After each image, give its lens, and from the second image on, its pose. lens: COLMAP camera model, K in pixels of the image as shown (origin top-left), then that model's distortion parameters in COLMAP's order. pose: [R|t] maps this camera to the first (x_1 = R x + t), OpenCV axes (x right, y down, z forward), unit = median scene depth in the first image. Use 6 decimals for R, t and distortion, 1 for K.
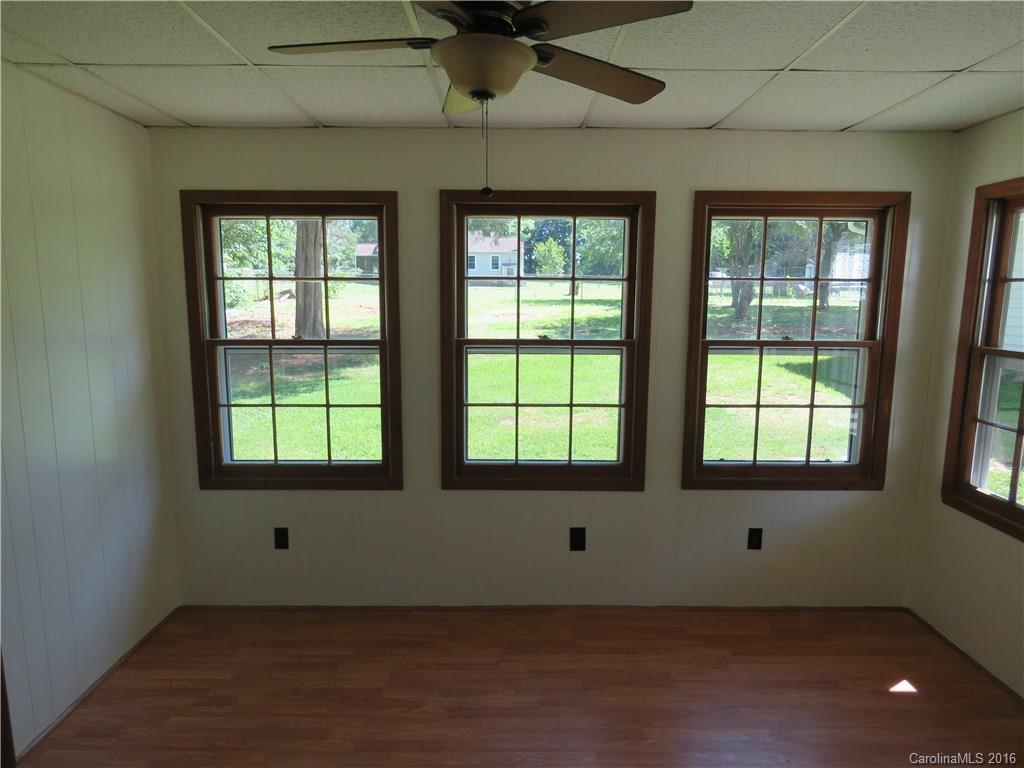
lens RADIAL K [[644.3, 0, 513.1], [0, 644.3, 386.1], [0, 0, 1]] dist [-0.005084, -0.005547]
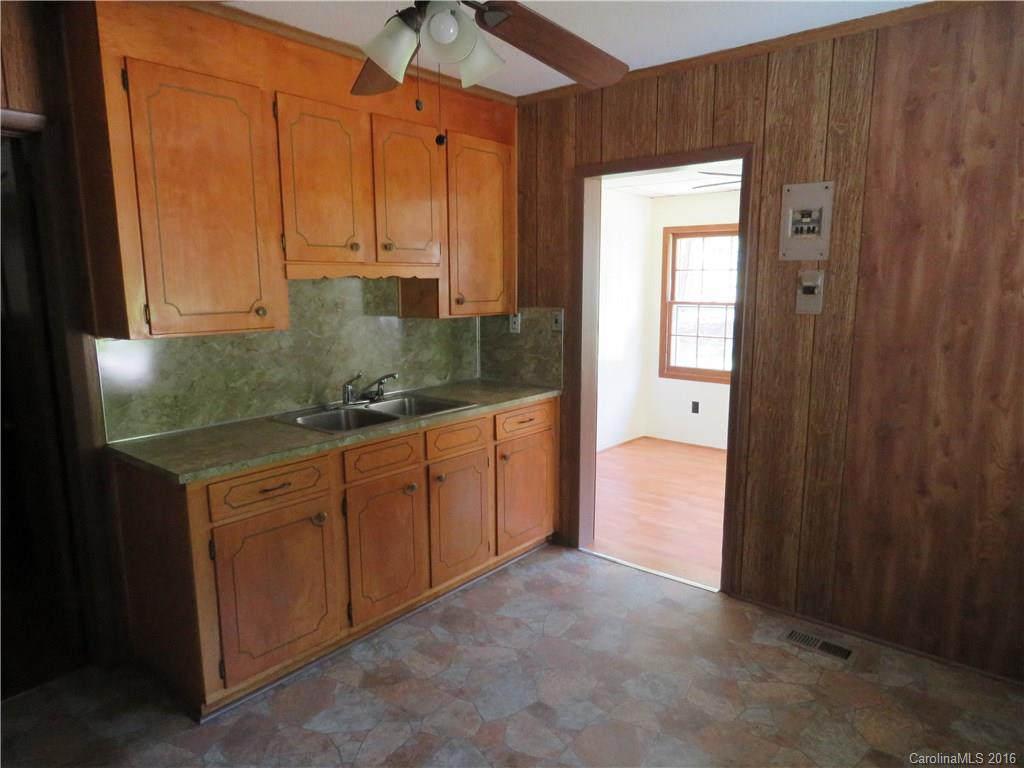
lens RADIAL K [[658.7, 0, 510.2], [0, 658.7, 387.9], [0, 0, 1]] dist [0.001251, 0.000275]
pose [[0.761703, 0.091570, -0.641423, 0.473670], [-0.085872, 0.995497, 0.040144, 0.152713], [0.642211, 0.024503, 0.766136, -0.854275]]
